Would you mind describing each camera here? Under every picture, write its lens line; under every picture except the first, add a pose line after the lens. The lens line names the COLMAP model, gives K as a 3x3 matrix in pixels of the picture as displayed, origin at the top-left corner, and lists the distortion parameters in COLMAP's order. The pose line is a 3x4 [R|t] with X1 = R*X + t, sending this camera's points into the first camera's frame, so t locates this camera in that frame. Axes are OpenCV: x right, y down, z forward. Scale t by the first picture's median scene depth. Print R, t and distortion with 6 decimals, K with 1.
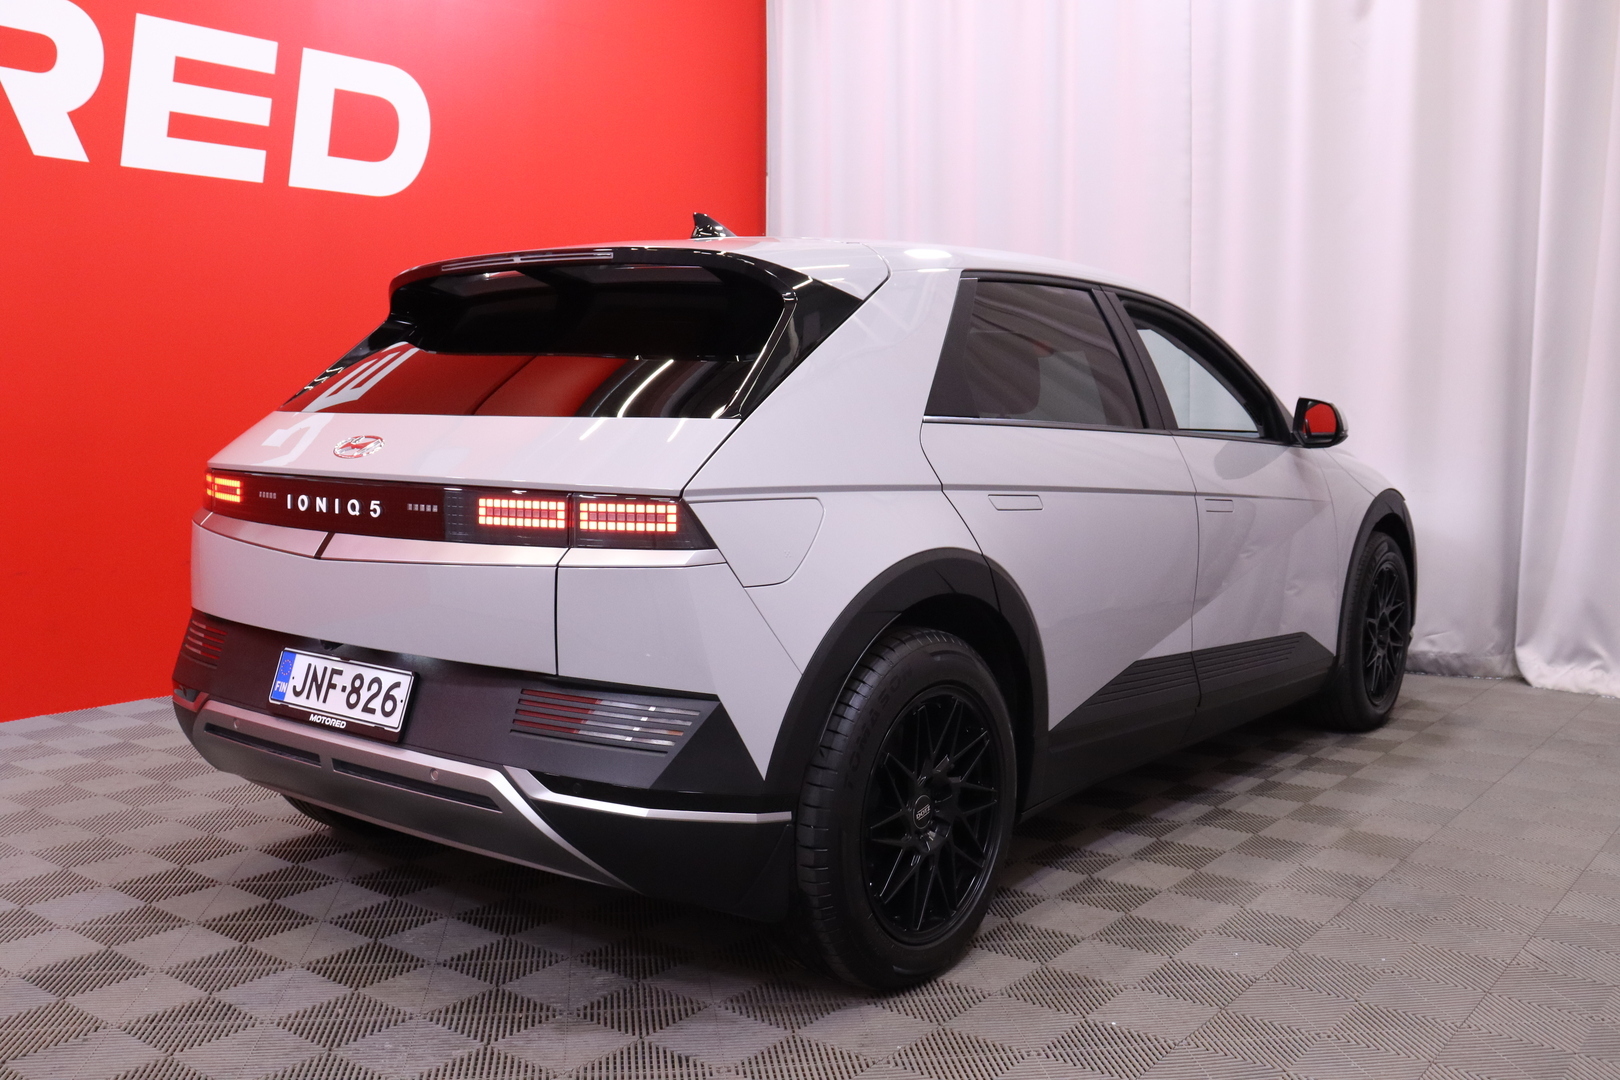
lens RADIAL K [[1586.8, 0, 809.9], [0, 1586.8, 536.0], [0, 0, 1]] dist [-0.024445, 0.000000]
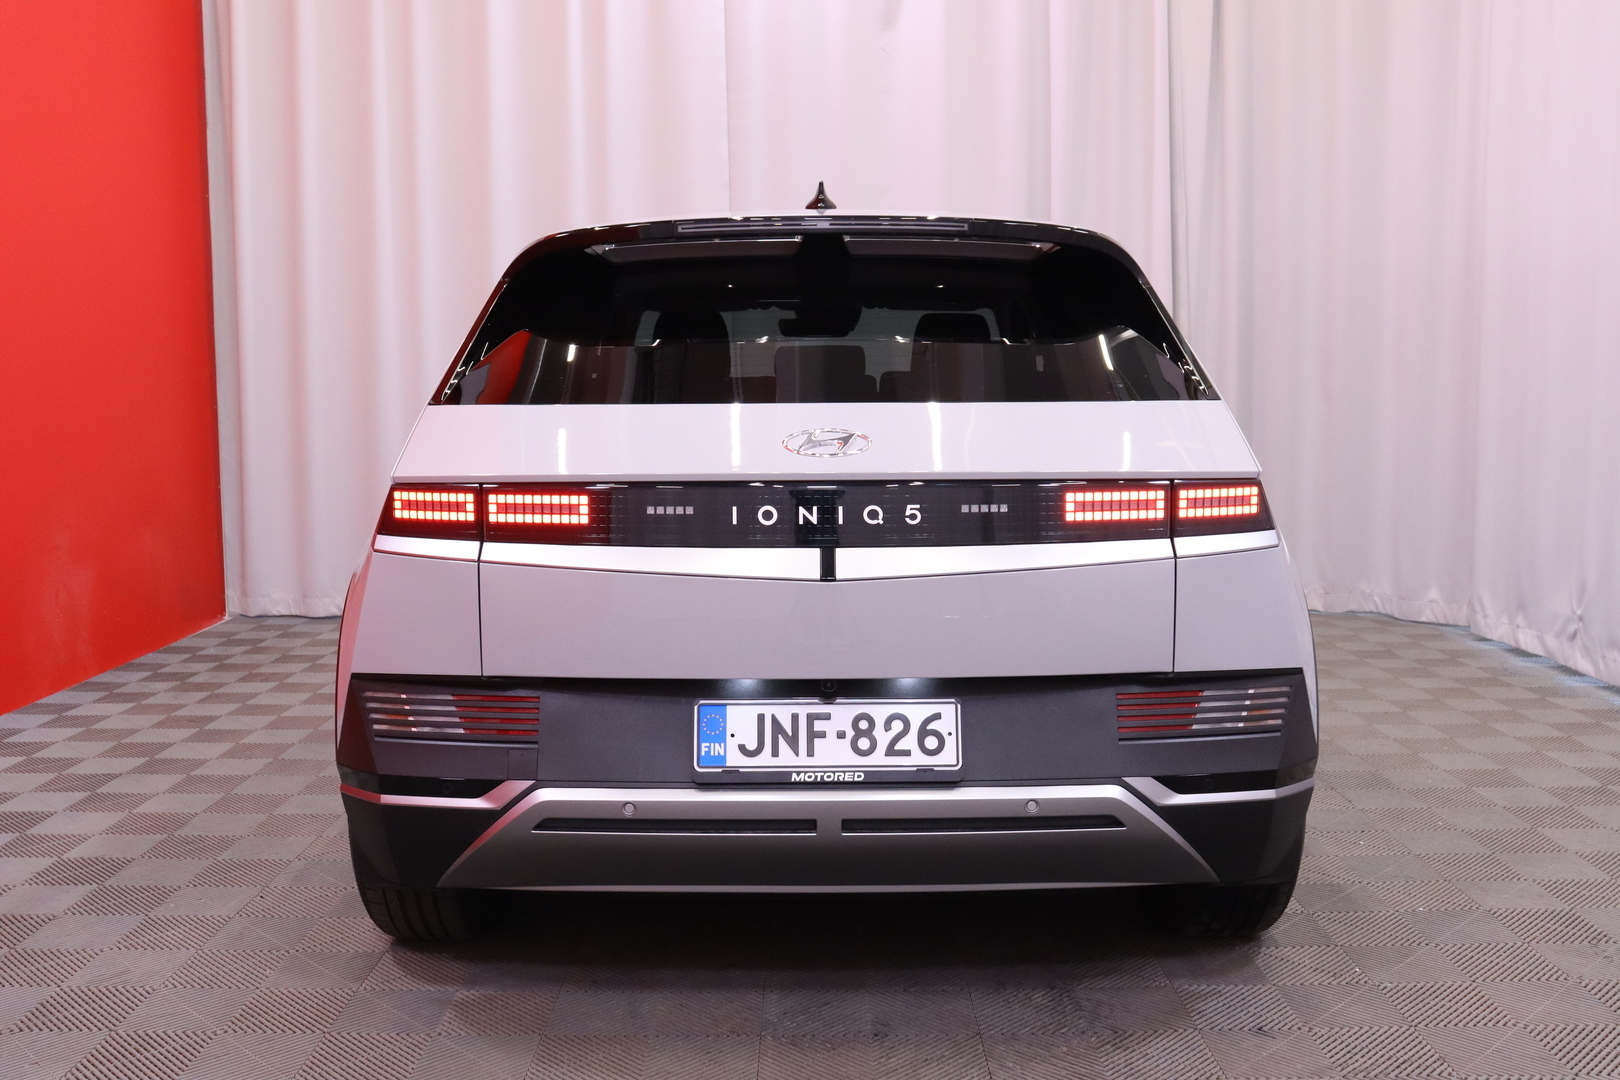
lens RADIAL K [[1586.8, 0, 806.6], [0, 1586.8, 538.7], [0, 0, 1]] dist [-0.024445, 0.000000]
pose [[0.732629, -0.090178, 0.674627, -0.865428], [0.059037, 0.995868, 0.069006, -0.064265], [-0.678062, -0.010728, 0.734926, 0.408054]]
